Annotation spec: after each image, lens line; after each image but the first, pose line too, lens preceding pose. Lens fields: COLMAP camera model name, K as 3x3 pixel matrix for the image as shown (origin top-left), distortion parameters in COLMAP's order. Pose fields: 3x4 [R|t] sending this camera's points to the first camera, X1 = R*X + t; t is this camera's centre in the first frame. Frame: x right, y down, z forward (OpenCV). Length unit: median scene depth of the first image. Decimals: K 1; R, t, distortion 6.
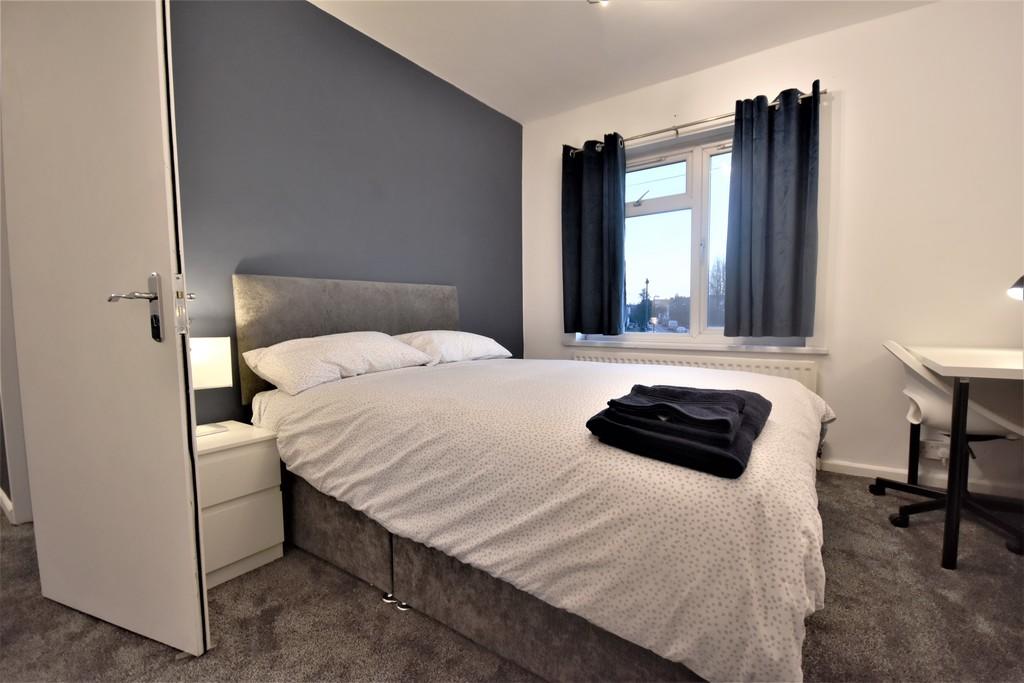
lens RADIAL K [[448.5, 0, 513.7], [0, 448.5, 343.4], [0, 0, 1]] dist [0.001647, 0.000208]
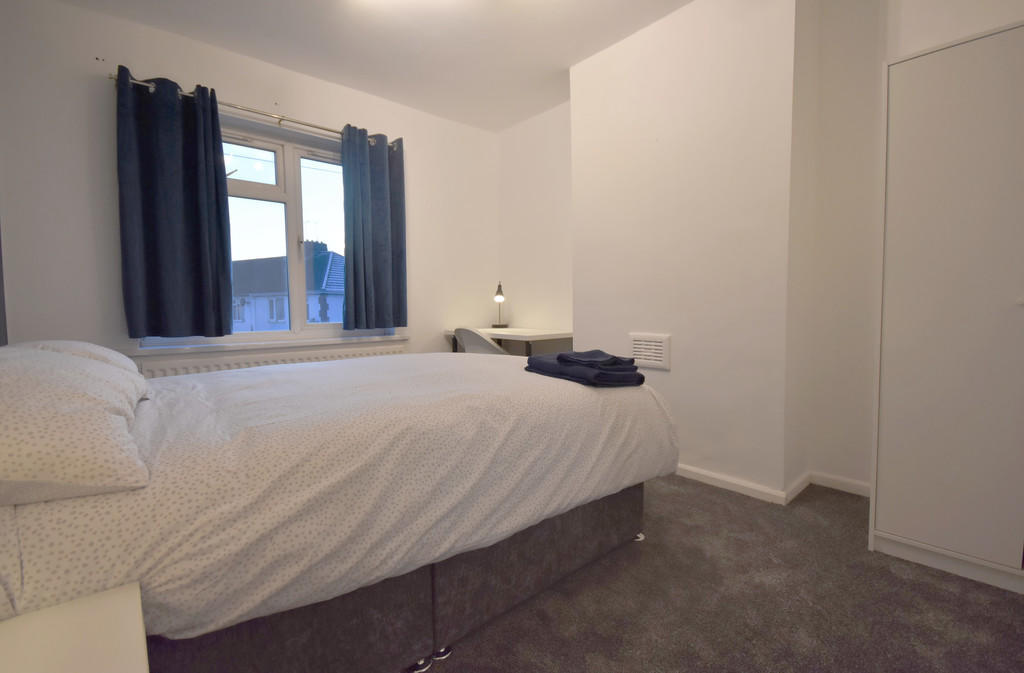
lens RADIAL K [[448.5, 0, 518.0], [0, 448.5, 336.2], [0, 0, 1]] dist [0.001647, 0.000208]
pose [[0.230577, -0.054271, 0.971539, -0.459821], [0.068556, 0.996868, 0.039415, -0.013582], [-0.970636, 0.057516, 0.233576, 0.290752]]
